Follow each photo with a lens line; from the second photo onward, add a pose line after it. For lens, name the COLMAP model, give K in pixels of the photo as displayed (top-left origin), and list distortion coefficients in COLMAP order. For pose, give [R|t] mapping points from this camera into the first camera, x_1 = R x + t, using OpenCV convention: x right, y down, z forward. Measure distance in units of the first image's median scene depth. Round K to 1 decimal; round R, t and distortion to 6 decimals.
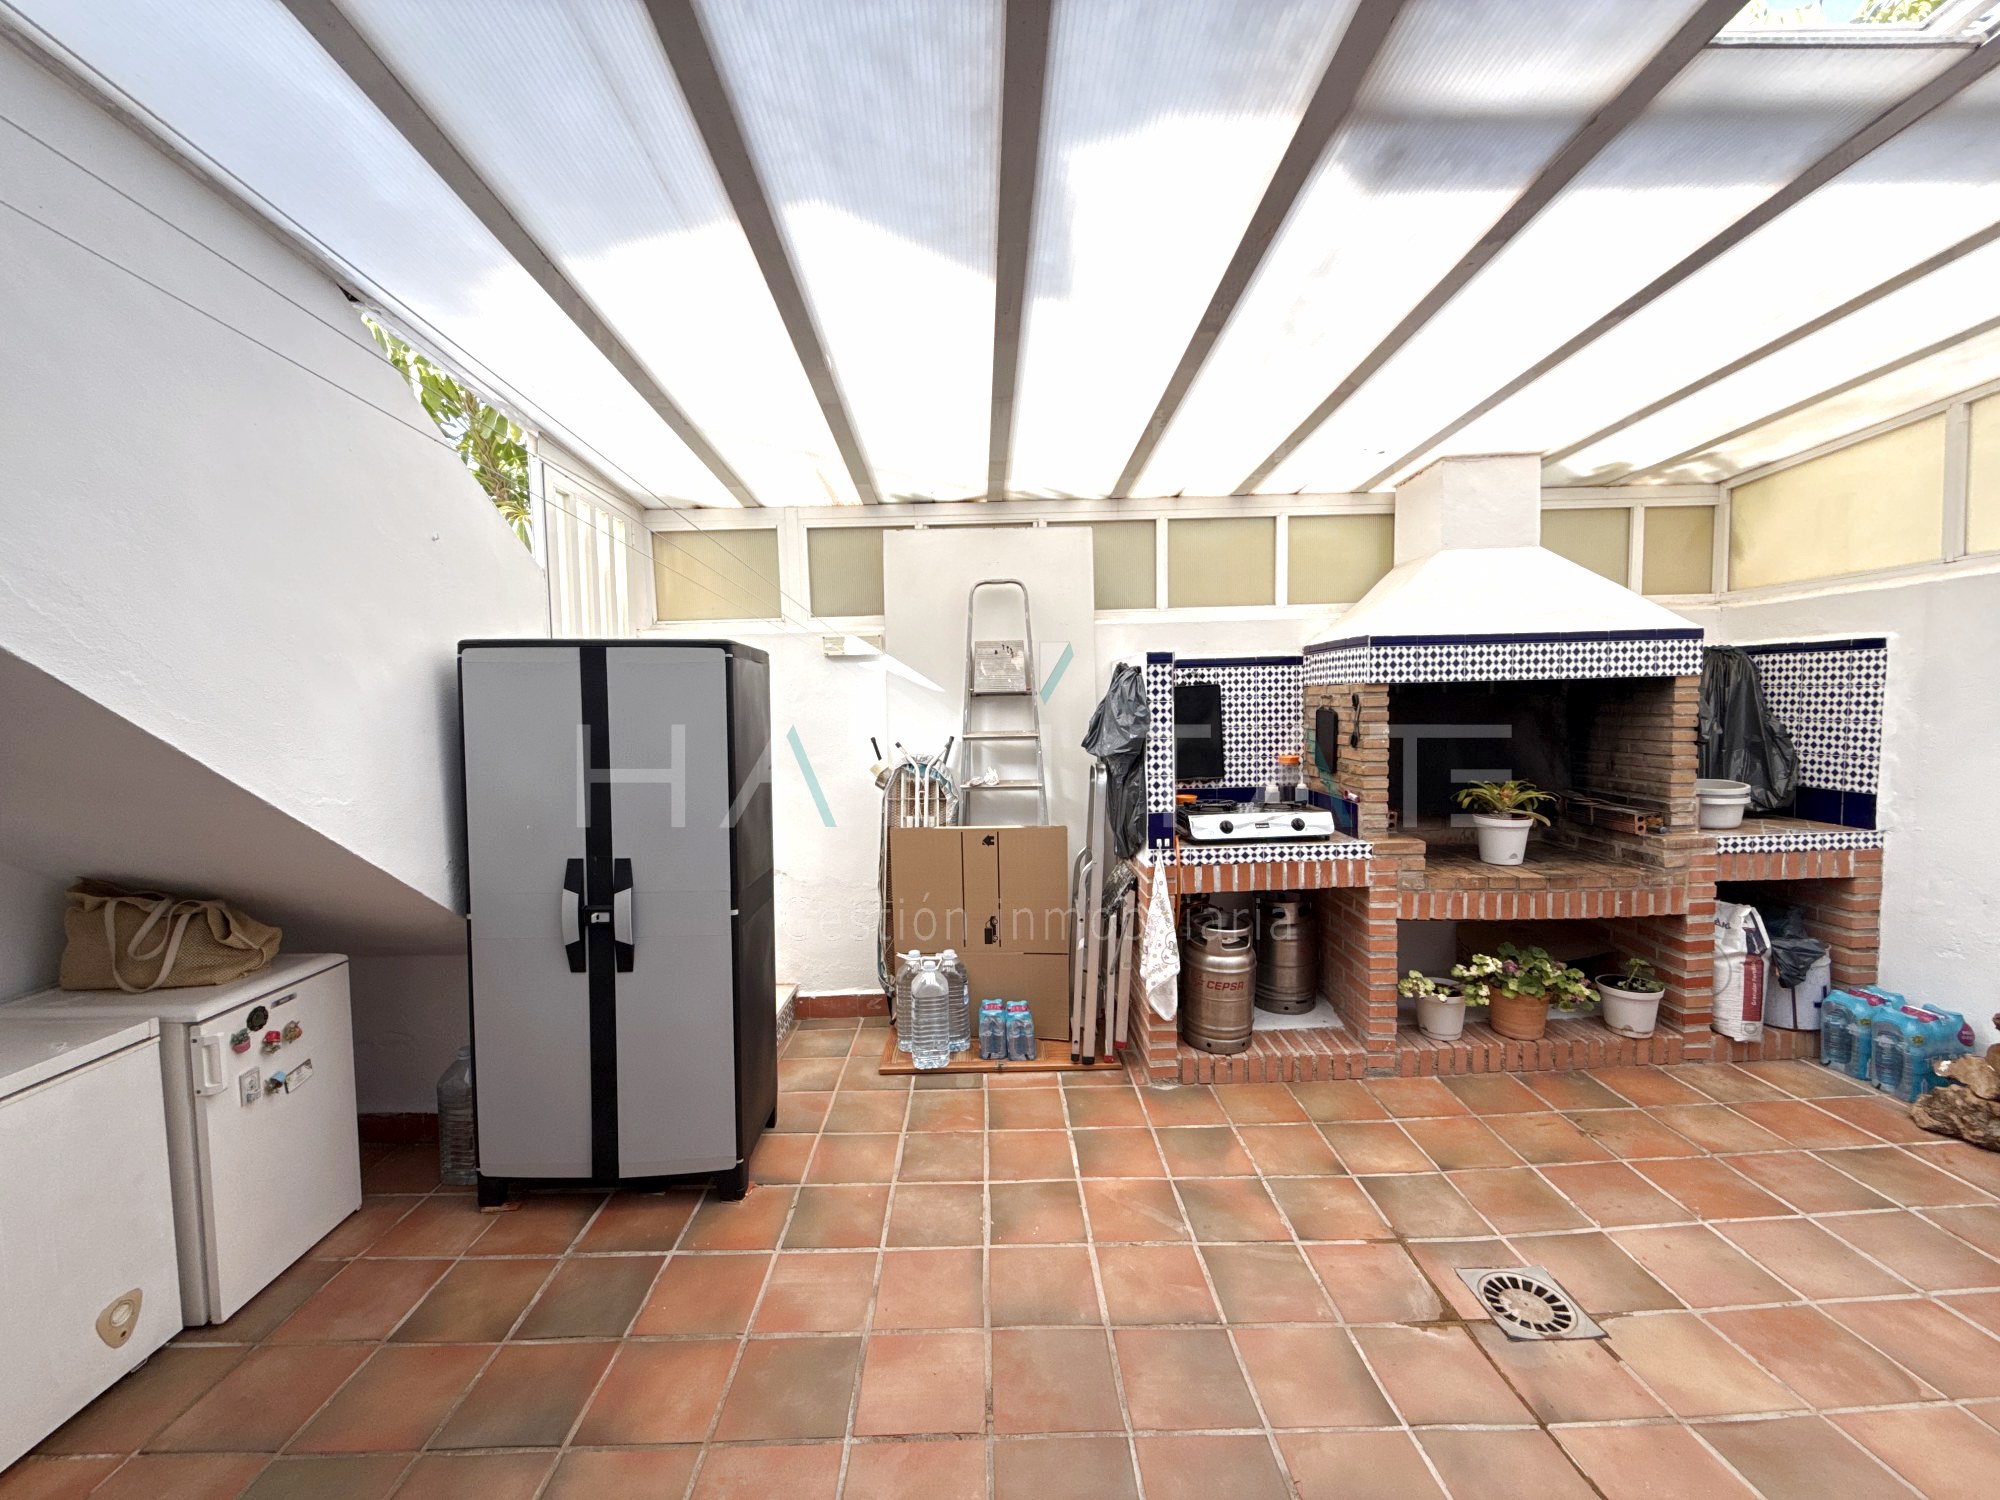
lens RADIAL K [[797.8, 0, 995.8], [0, 797.8, 750.4], [0, 0, 1]] dist [0.000708, -0.000323]
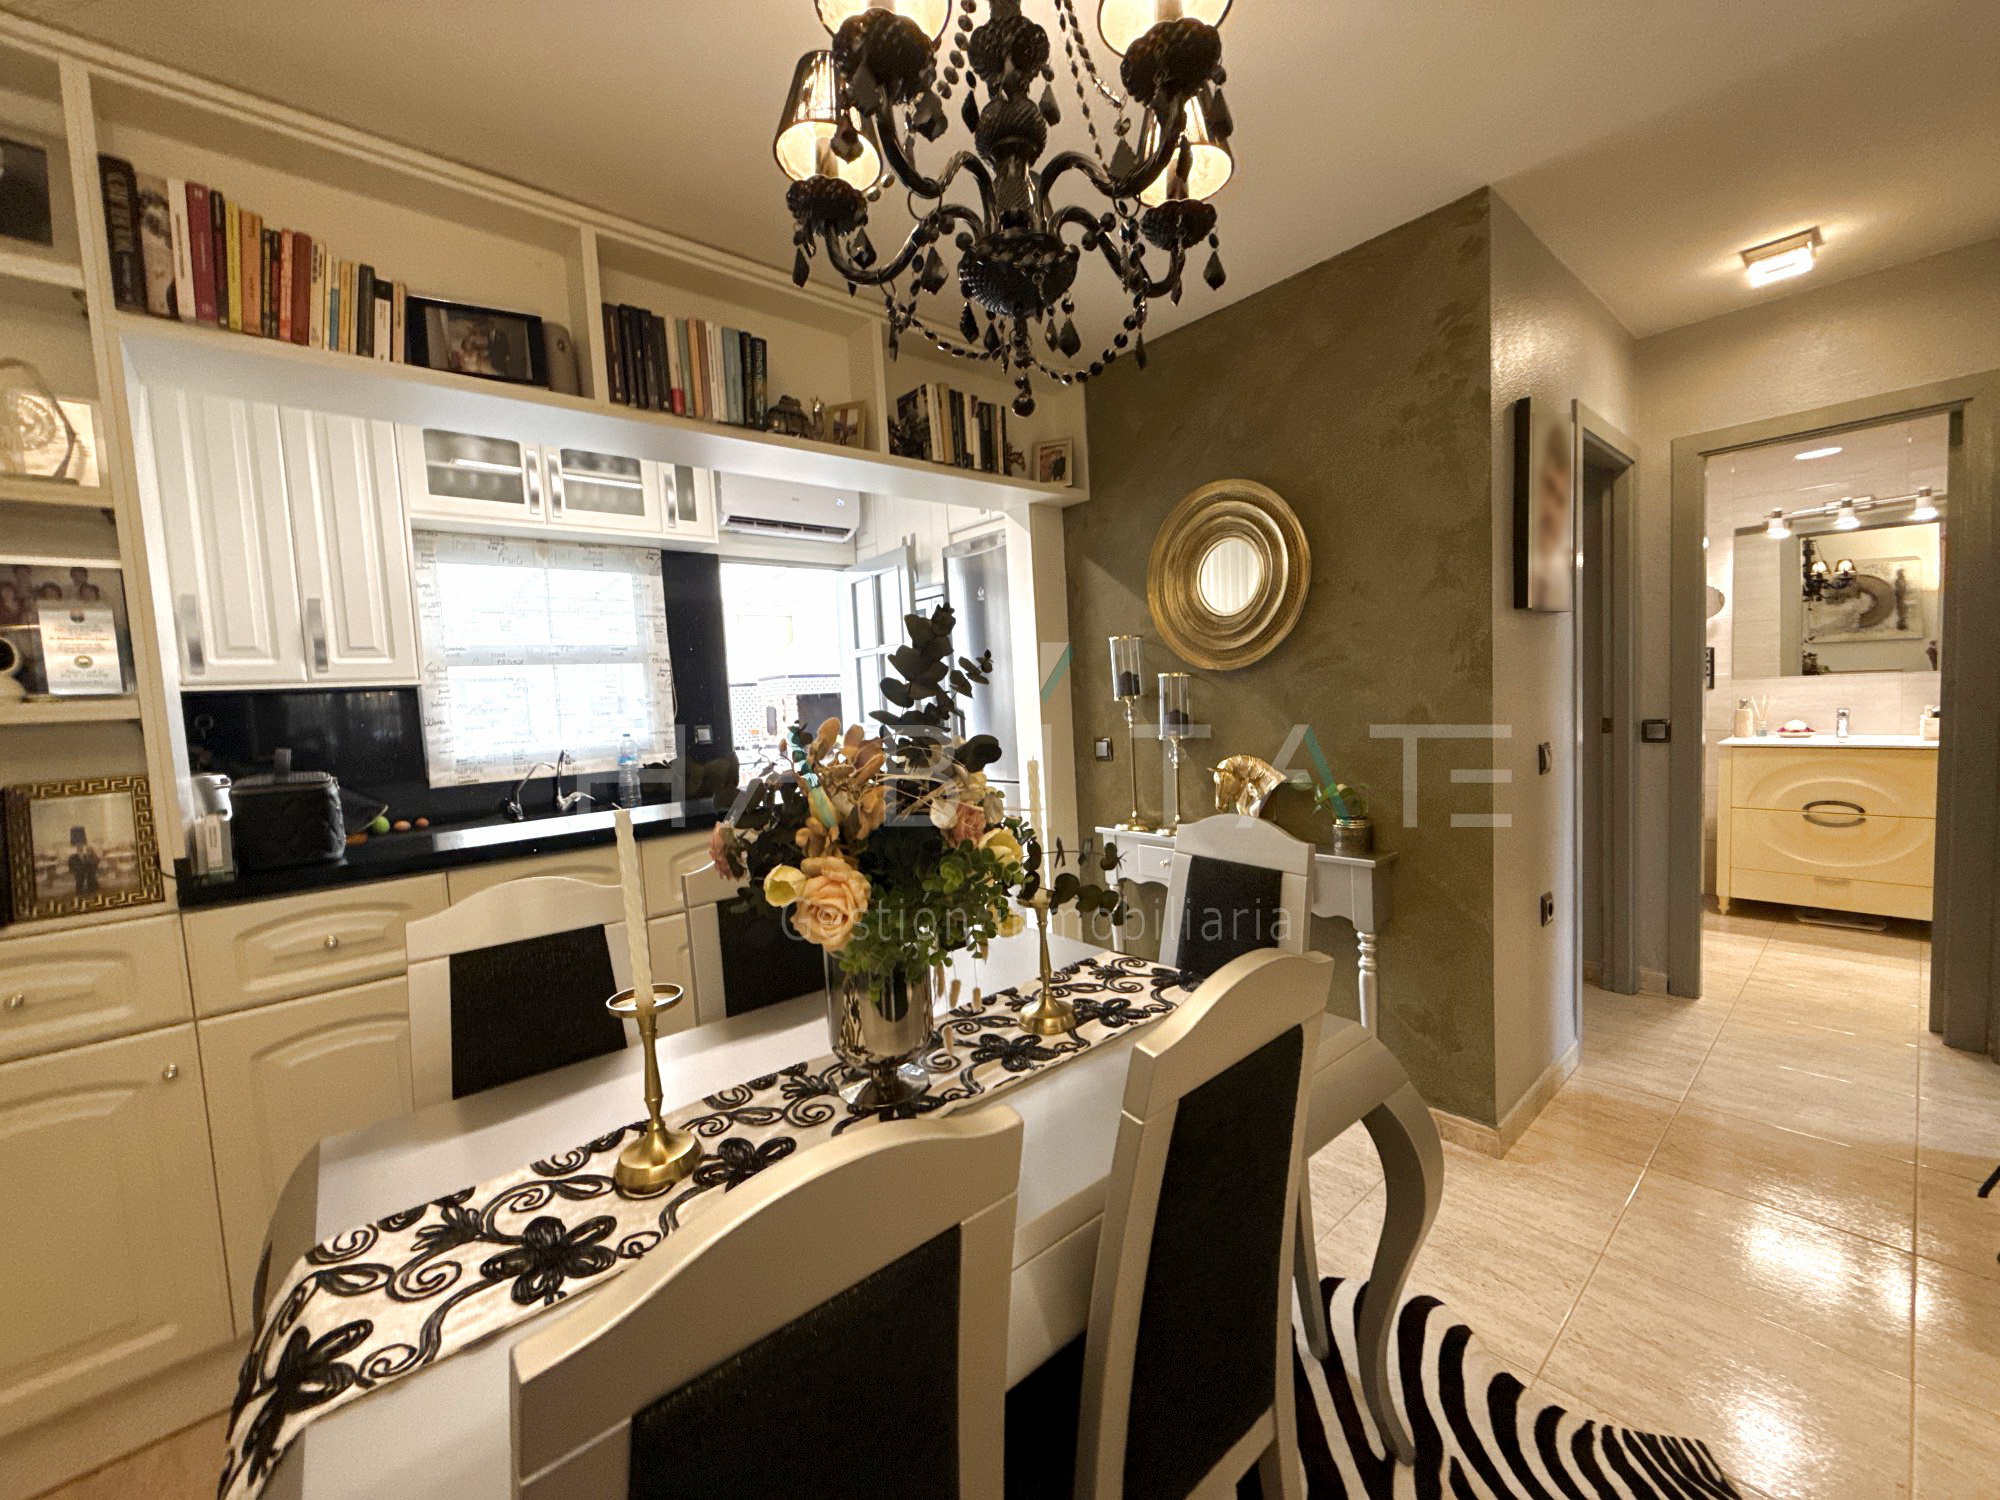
lens RADIAL K [[797.8, 0, 994.5], [0, 797.8, 749.6], [0, 0, 1]] dist [0.000708, -0.000323]
pose [[0.765729, -0.060870, 0.640277, -0.590273], [0.077654, 0.996979, 0.001913, 0.123187], [-0.638459, 0.048255, 0.768142, -1.202402]]
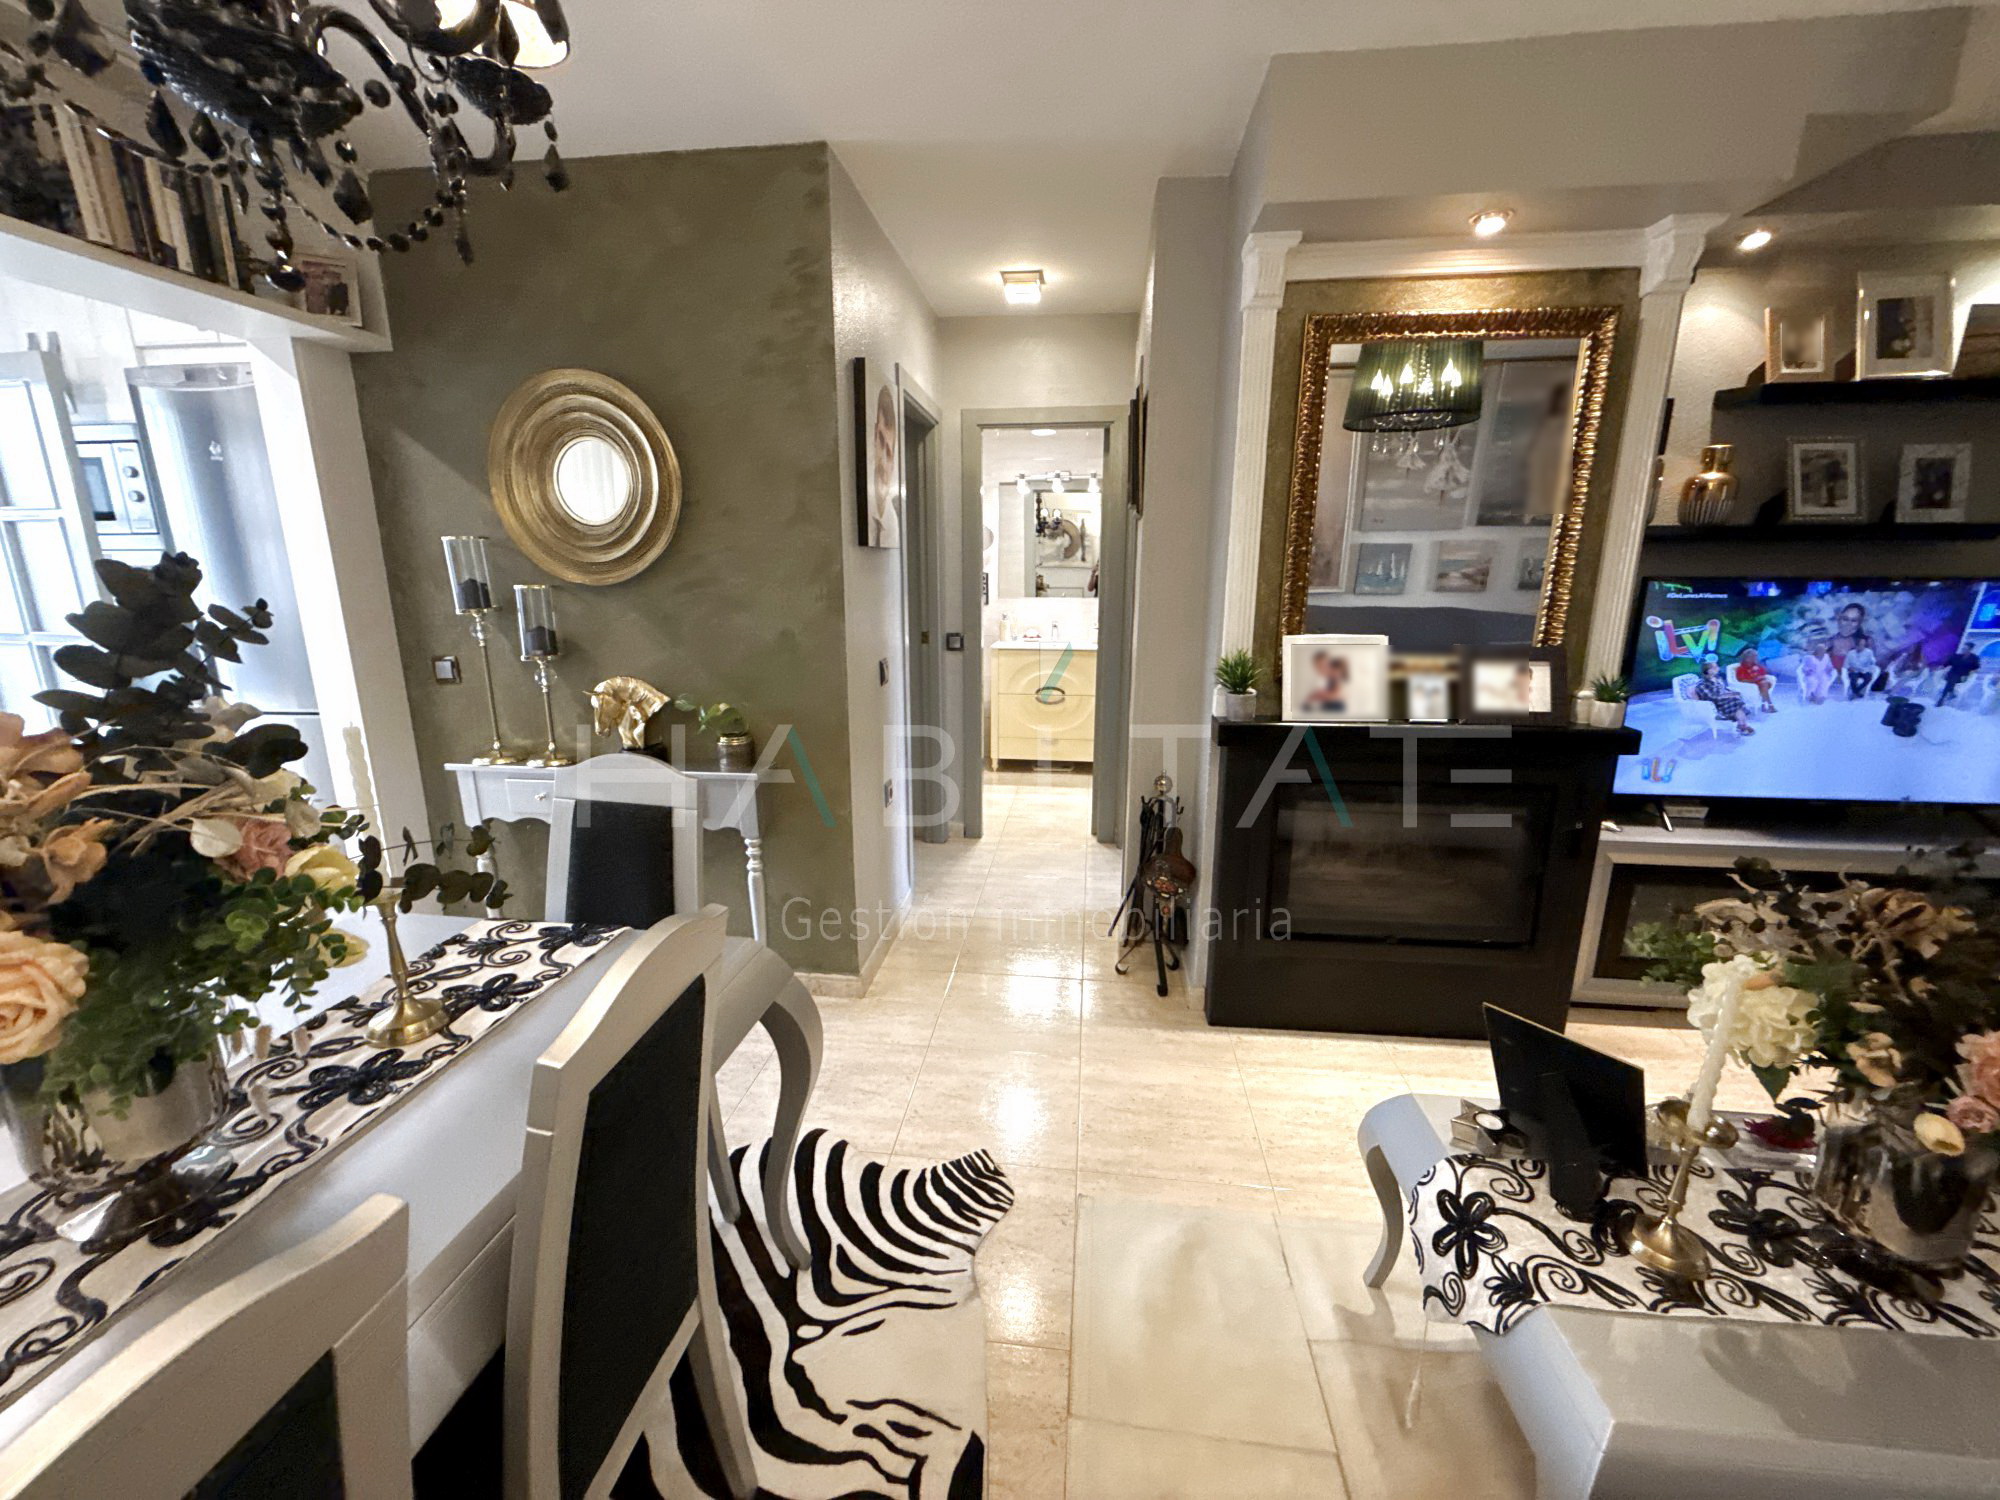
lens RADIAL K [[797.8, 0, 993.8], [0, 797.8, 750.0], [0, 0, 1]] dist [0.000708, -0.000323]
pose [[0.134680, -0.198460, 0.970812, -0.597258], [0.063149, 0.979465, 0.191469, 0.095398], [-0.988875, 0.035519, 0.144446, -1.207416]]
